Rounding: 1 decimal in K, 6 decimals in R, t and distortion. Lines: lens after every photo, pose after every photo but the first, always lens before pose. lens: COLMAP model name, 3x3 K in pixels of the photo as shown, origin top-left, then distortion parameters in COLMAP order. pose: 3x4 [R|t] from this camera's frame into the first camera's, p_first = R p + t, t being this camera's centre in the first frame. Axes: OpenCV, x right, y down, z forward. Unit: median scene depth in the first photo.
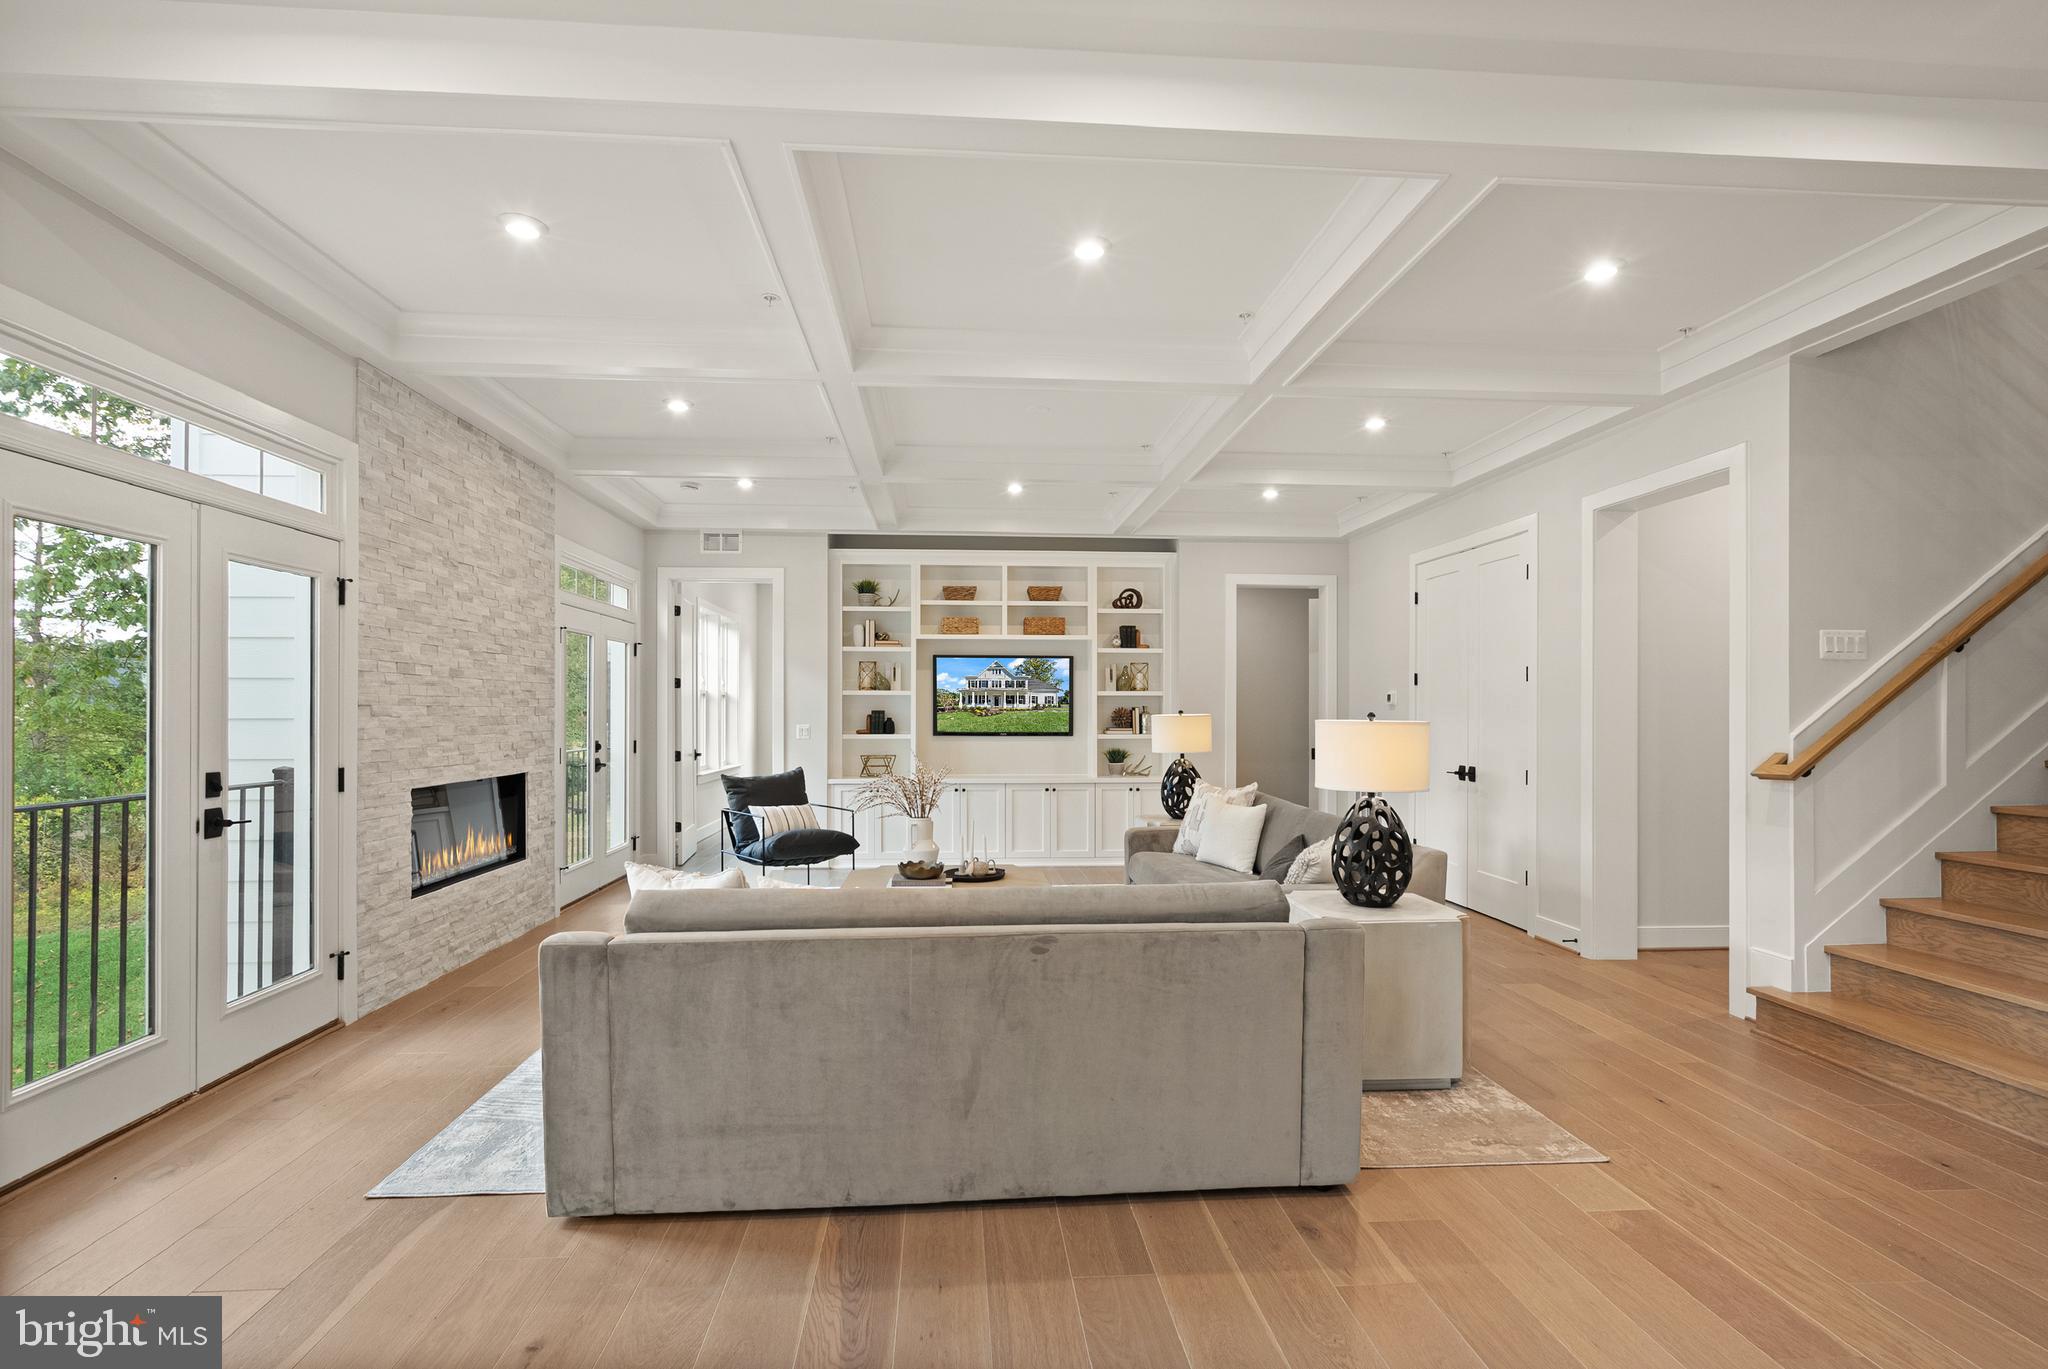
lens RADIAL K [[936.4, 0, 1020.2], [0, 936.4, 707.9], [0, 0, 1]] dist [-0.000809, 0.000051]
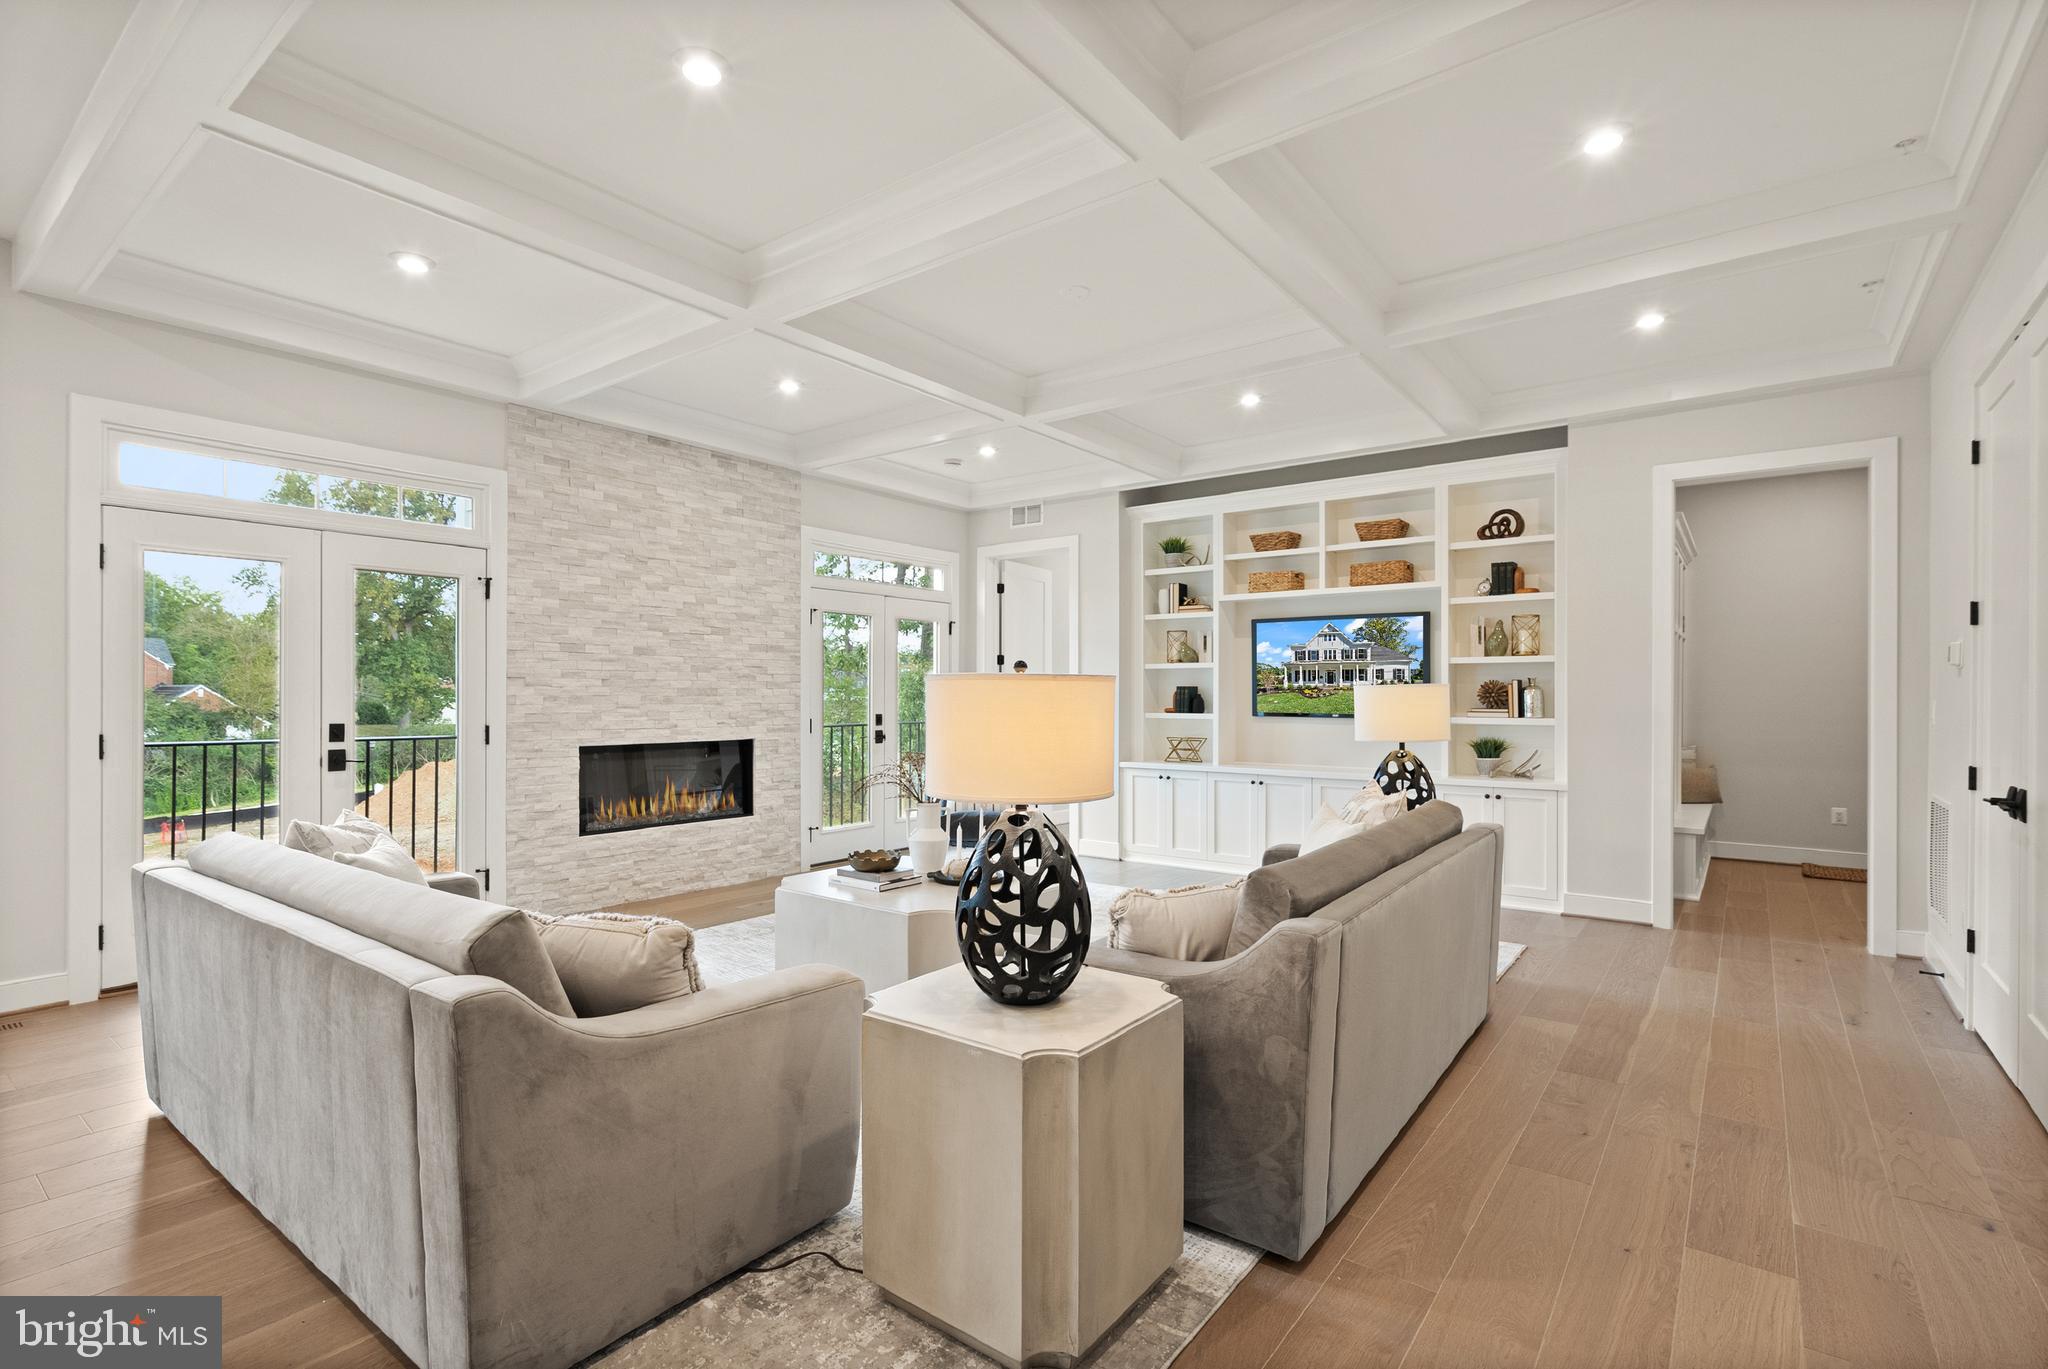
lens RADIAL K [[951.4, 0, 1035.2], [0, 951.4, 693.4], [0, 0, 1]] dist [0.000669, 0.000310]
pose [[0.752388, -0.001373, -0.658719, 0.338803], [0.000949, 0.999999, -0.001000, 0.010619], [0.658720, 0.000127, 0.752389, 0.250128]]
